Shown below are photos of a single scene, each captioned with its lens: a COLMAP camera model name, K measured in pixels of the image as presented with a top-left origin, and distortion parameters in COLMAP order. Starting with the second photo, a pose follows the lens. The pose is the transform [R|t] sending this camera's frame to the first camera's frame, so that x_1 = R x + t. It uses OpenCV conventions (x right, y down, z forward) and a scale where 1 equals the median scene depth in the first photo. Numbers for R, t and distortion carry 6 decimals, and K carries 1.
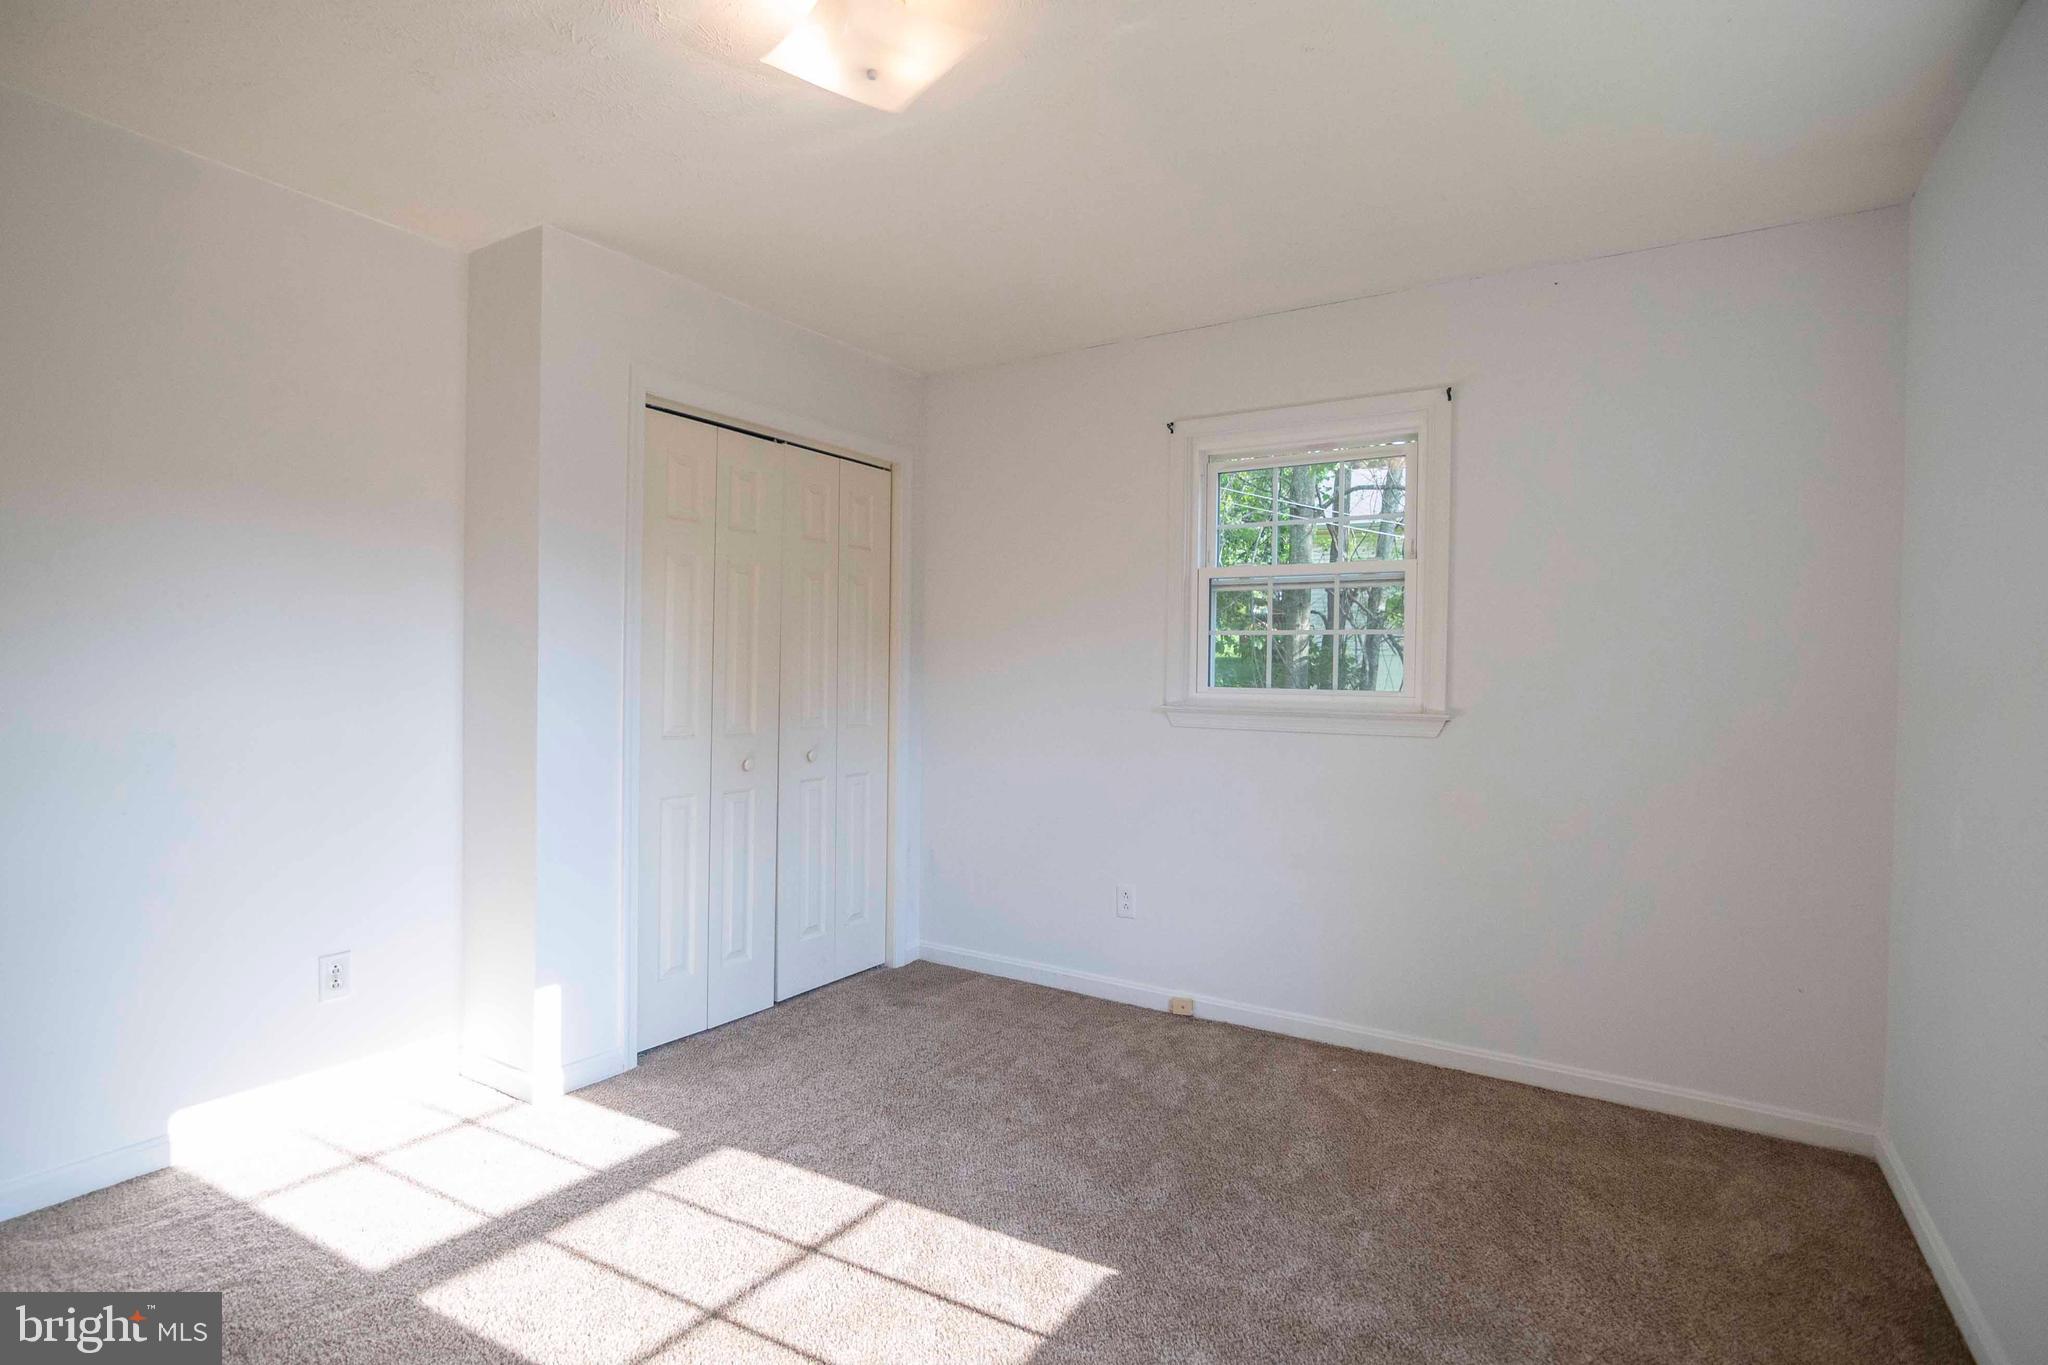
lens RADIAL K [[1010.2, 0, 1008.6], [0, 1010.2, 684.0], [0, 0, 1]] dist [-0.026186, 0.008265]
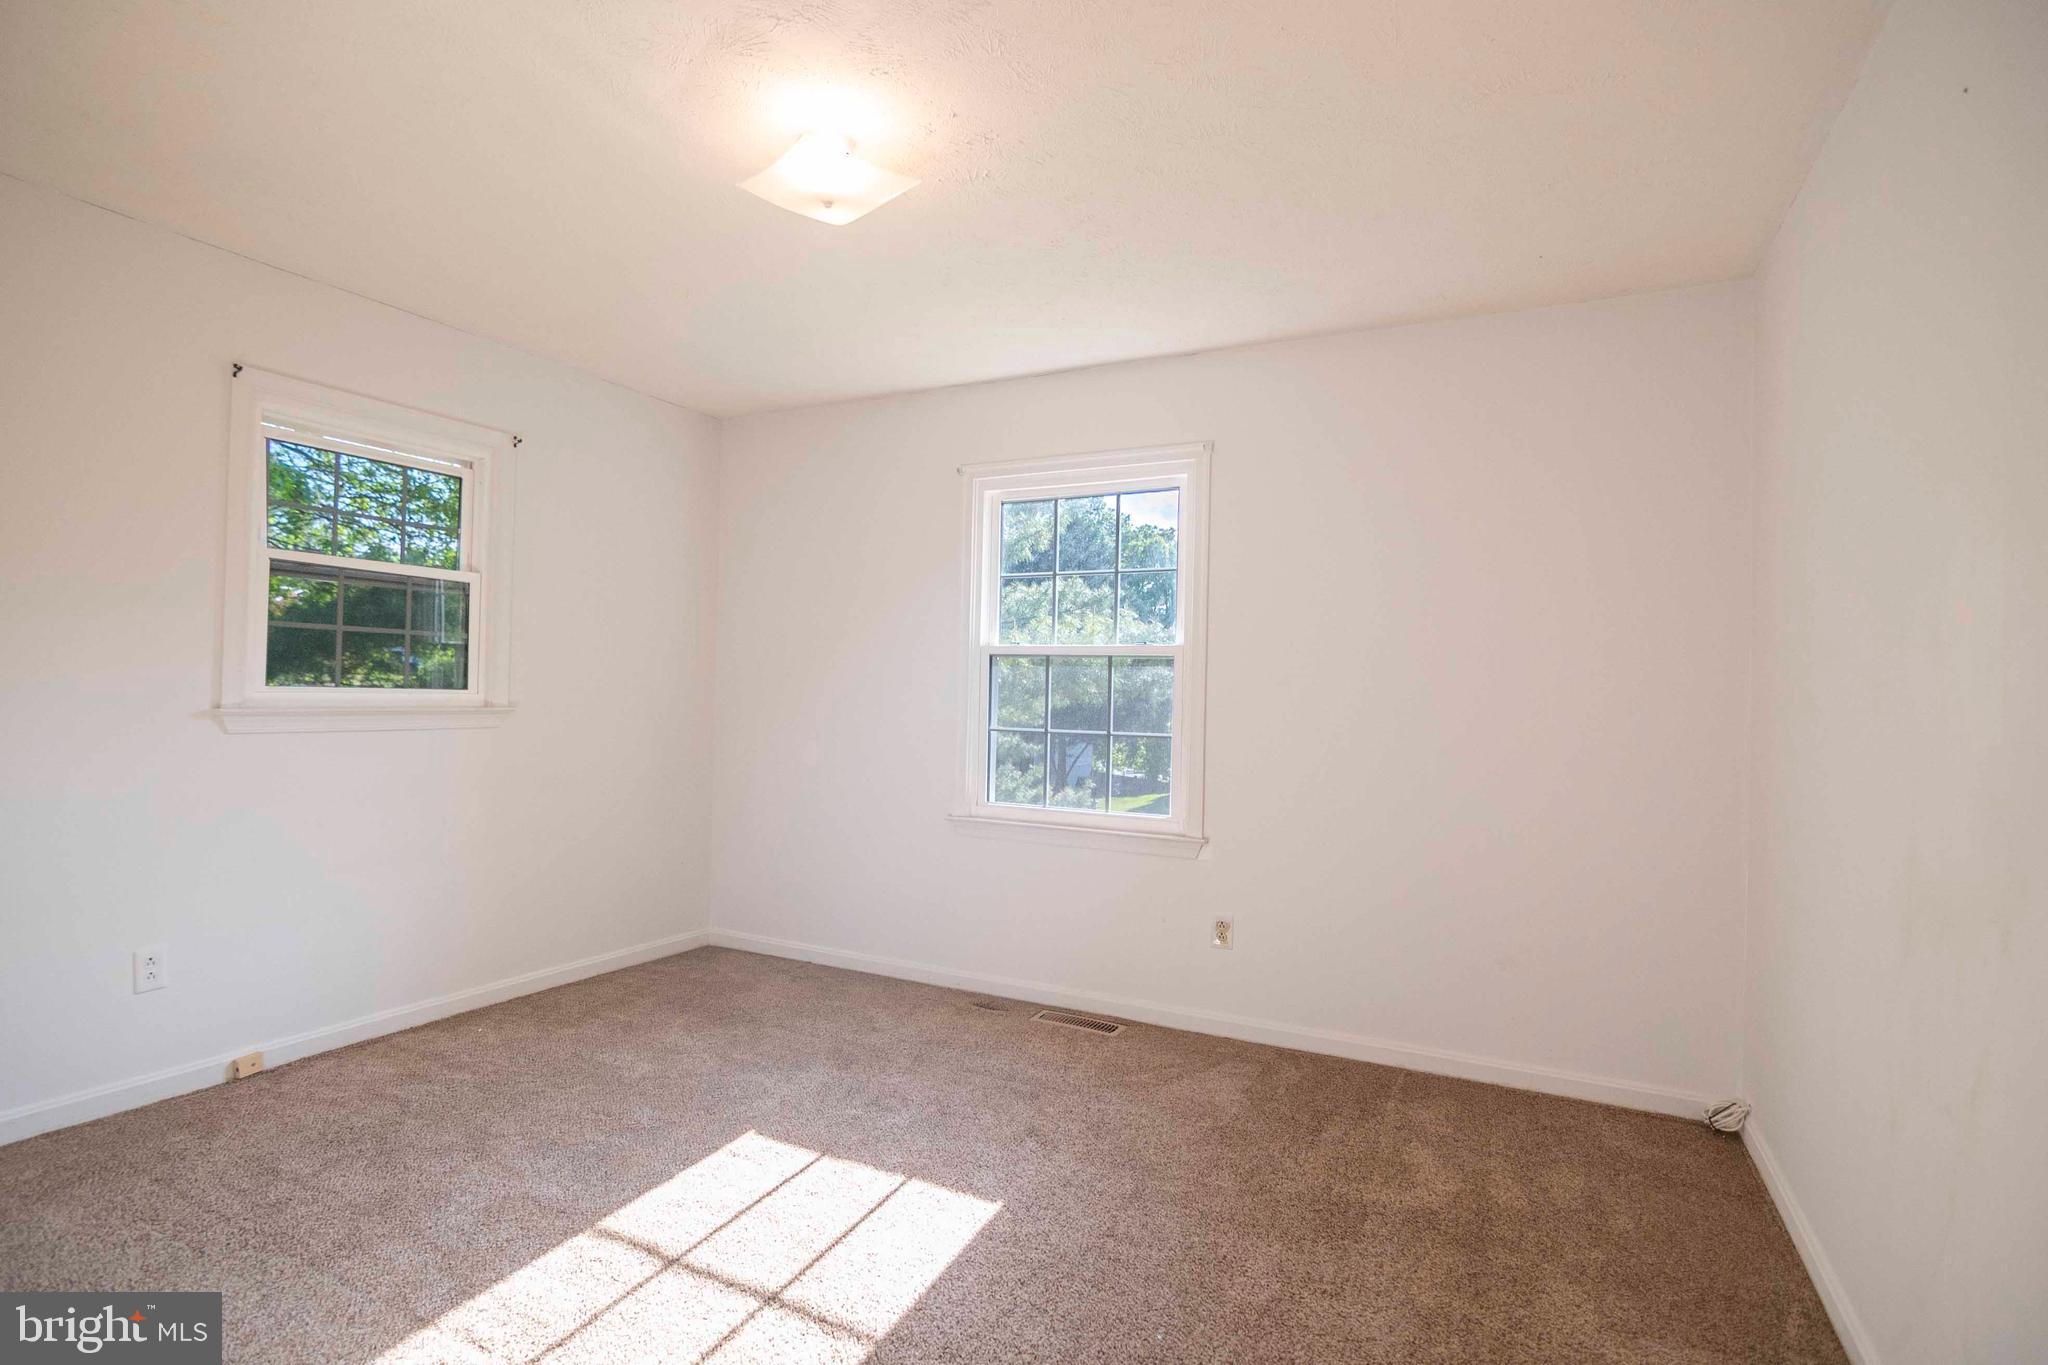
lens RADIAL K [[1010.2, 0, 1003.4], [0, 1010.2, 683.1], [0, 0, 1]] dist [-0.026186, 0.008265]
pose [[-0.086577, -0.007667, 0.996216, -0.812126], [-0.013893, 0.999882, 0.006488, -0.015129], [-0.996148, -0.013279, -0.086674, 0.513301]]
